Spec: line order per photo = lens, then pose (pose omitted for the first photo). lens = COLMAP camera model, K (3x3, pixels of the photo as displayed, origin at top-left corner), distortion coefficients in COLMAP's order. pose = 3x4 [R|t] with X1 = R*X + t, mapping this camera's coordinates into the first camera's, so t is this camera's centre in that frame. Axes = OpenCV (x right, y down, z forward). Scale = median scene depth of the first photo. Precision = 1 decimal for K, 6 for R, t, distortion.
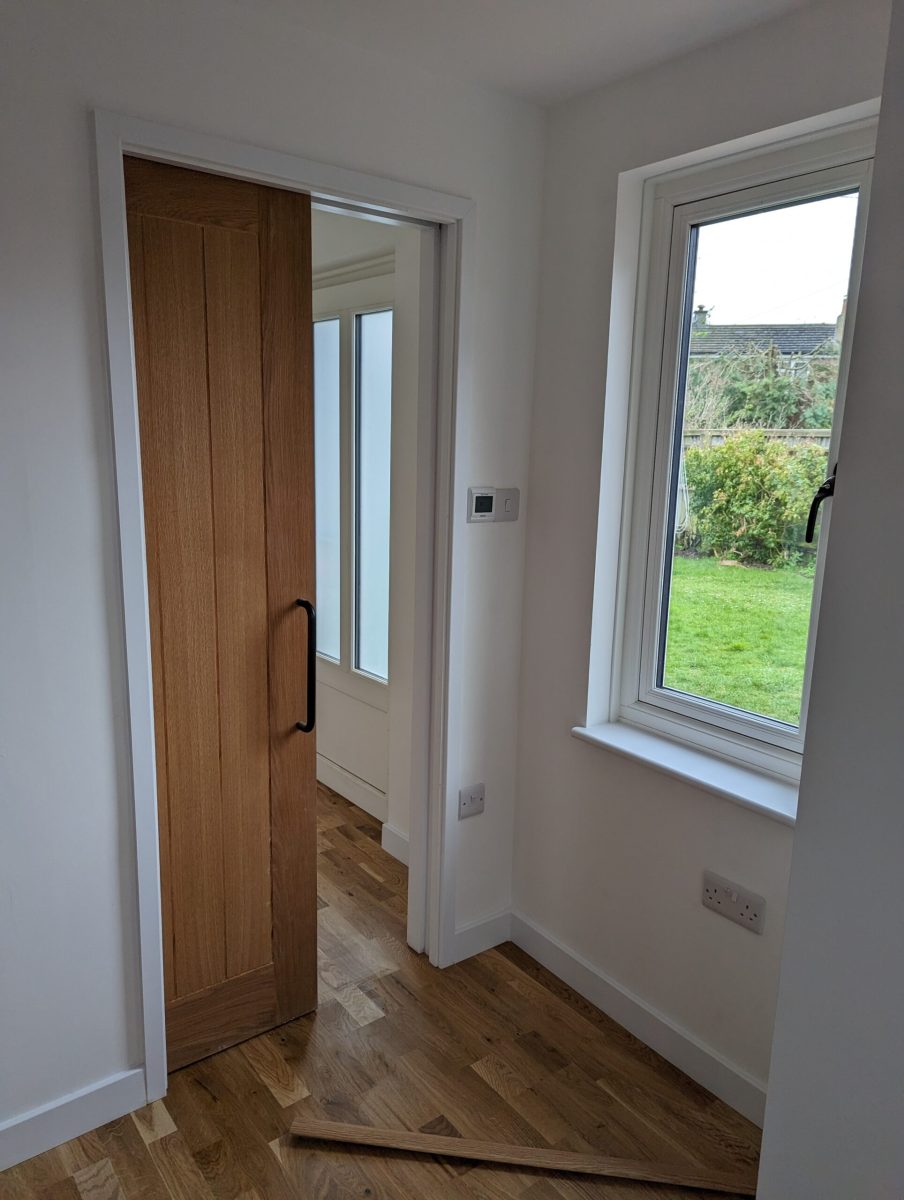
lens RADIAL K [[840.2, 0, 466.6], [0, 840.2, 621.0], [0, 0, 1]] dist [0.069380, -0.065320]
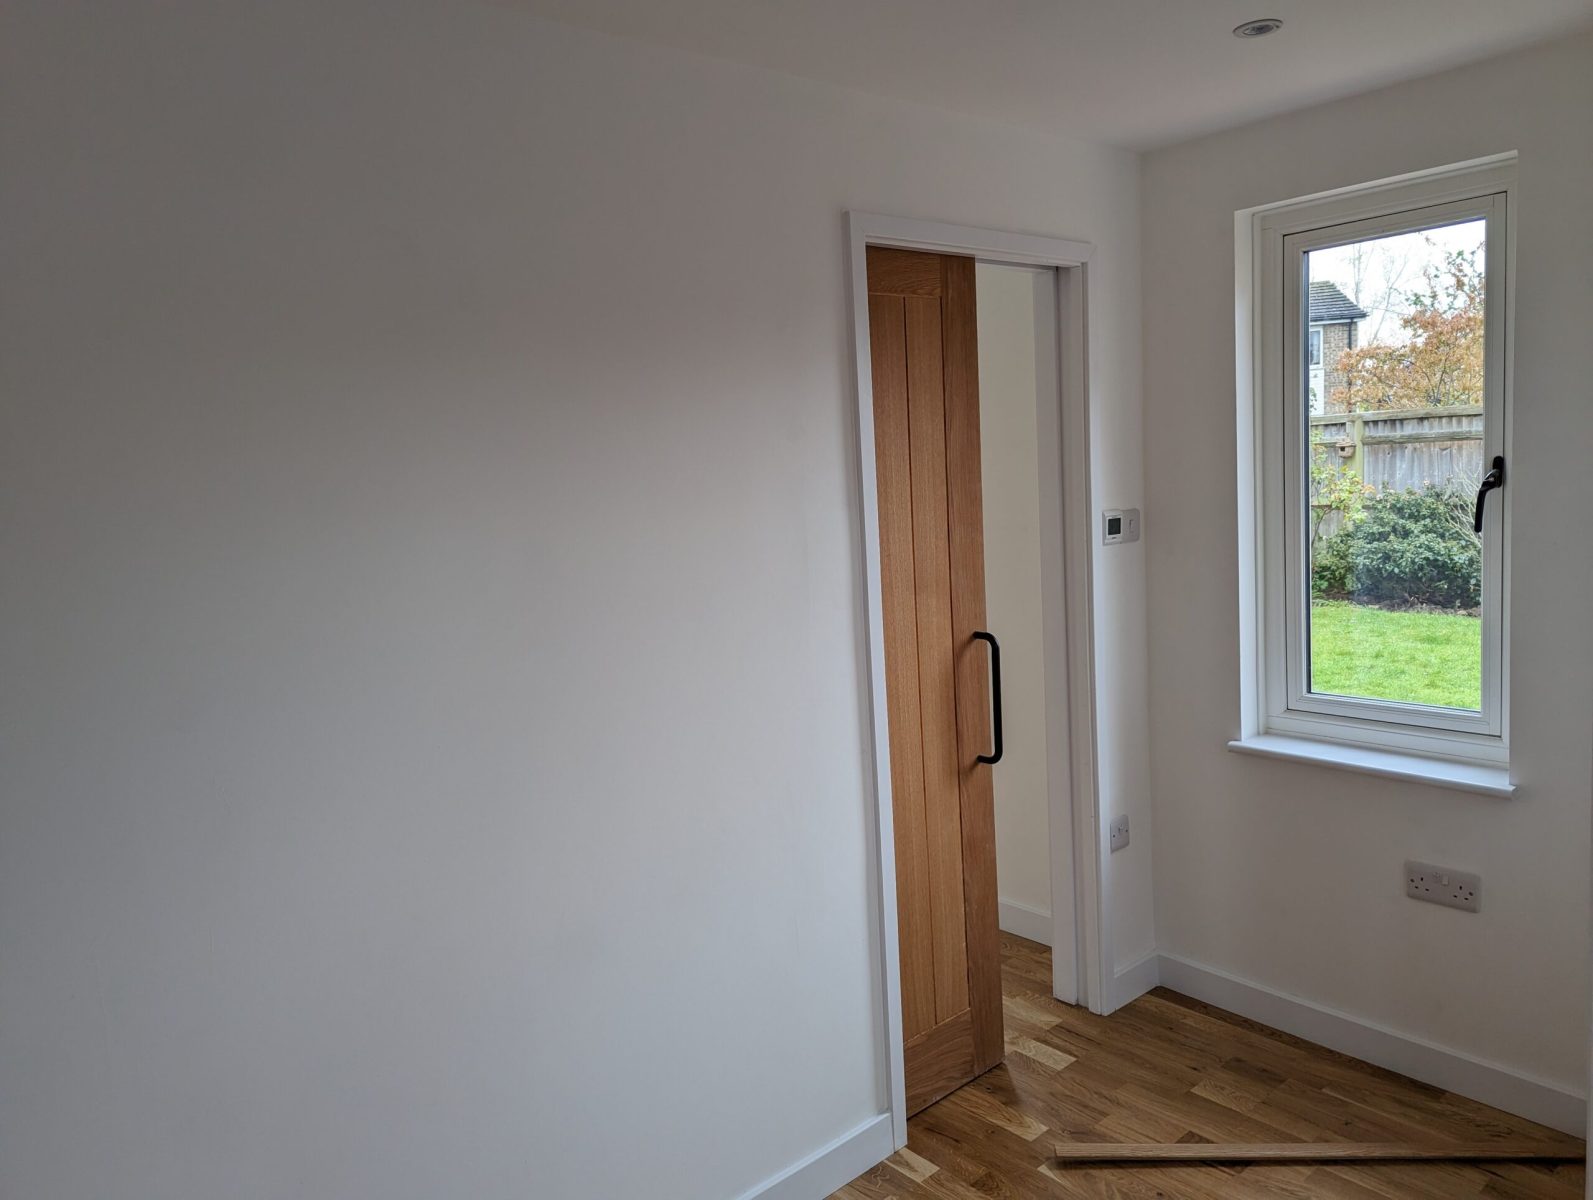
lens RADIAL K [[1115.4, 0, 808.8], [0, 1115.4, 602.8], [0, 0, 1]] dist [0.069380, -0.065320]
pose [[0.994698, -0.088391, 0.052563, -0.462956], [0.092808, 0.991738, -0.088552, 0.039676], [-0.044302, 0.092961, 0.994684, -0.338783]]
